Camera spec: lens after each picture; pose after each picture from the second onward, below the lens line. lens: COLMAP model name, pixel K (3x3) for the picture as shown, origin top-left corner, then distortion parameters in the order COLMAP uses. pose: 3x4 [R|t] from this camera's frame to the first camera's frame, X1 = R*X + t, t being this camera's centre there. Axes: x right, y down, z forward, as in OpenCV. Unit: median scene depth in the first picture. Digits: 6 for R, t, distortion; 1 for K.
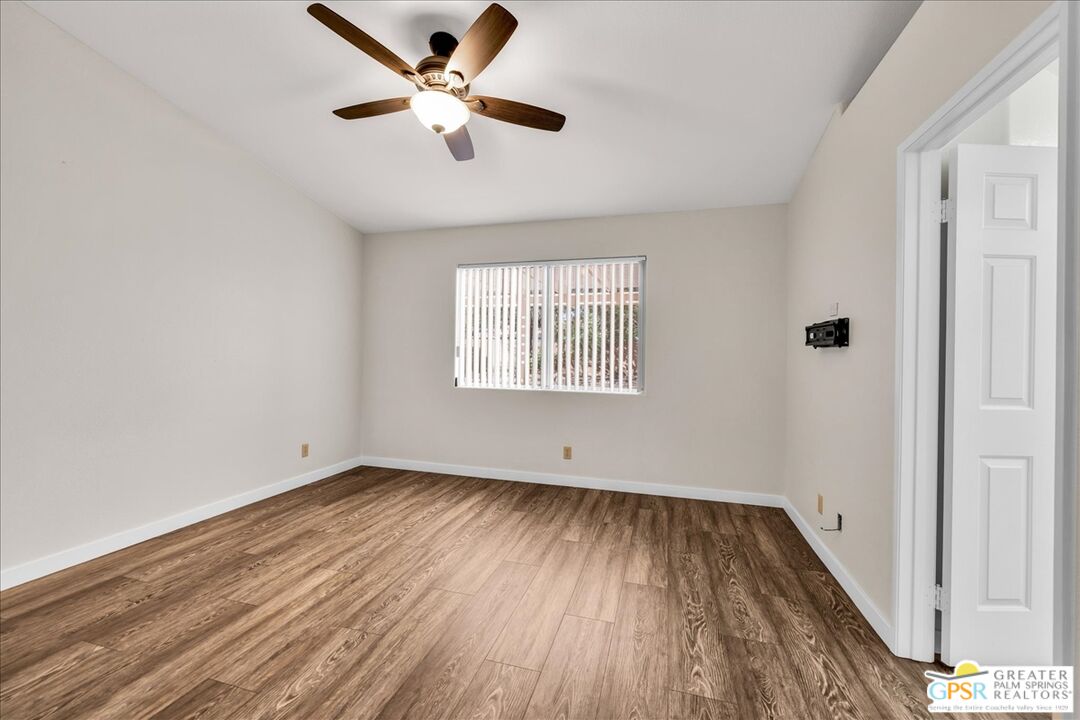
lens RADIAL K [[488.5, 0, 541.2], [0, 488.5, 357.4], [0, 0, 1]] dist [0.008158, -0.000517]
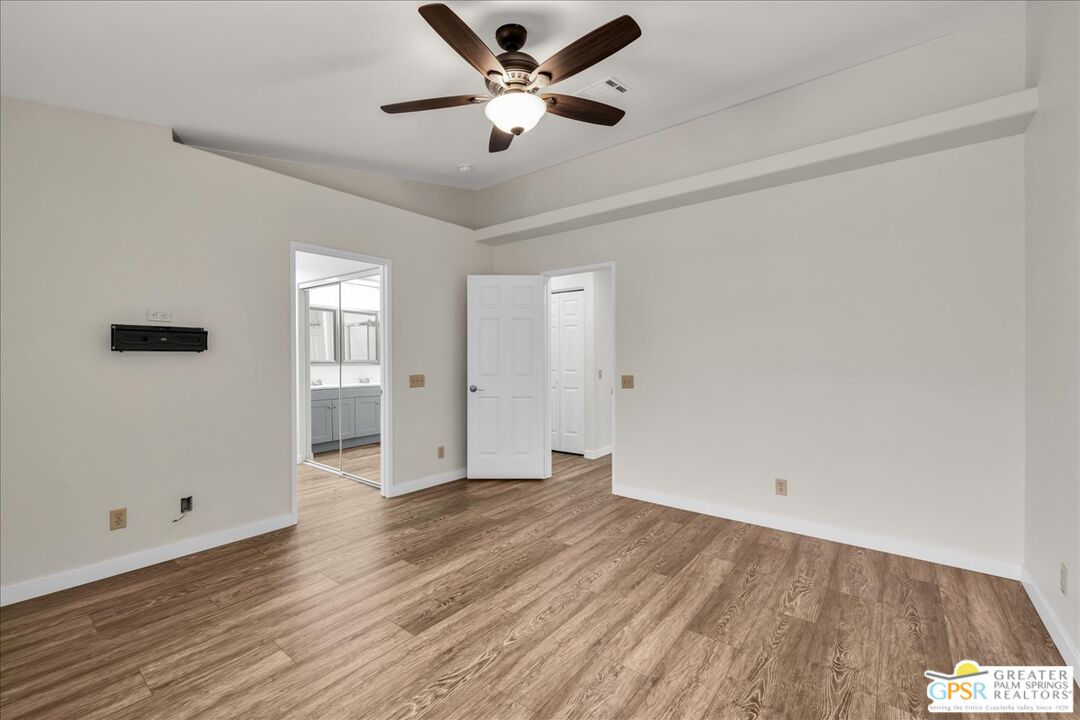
lens RADIAL K [[488.5, 0, 538.1], [0, 488.5, 358.7], [0, 0, 1]] dist [0.008158, -0.000517]
pose [[-0.931964, -0.018883, 0.362058, -0.580109], [-0.014589, 0.999787, 0.014591, -0.034847], [-0.362257, 0.008317, -0.932041, 1.808035]]
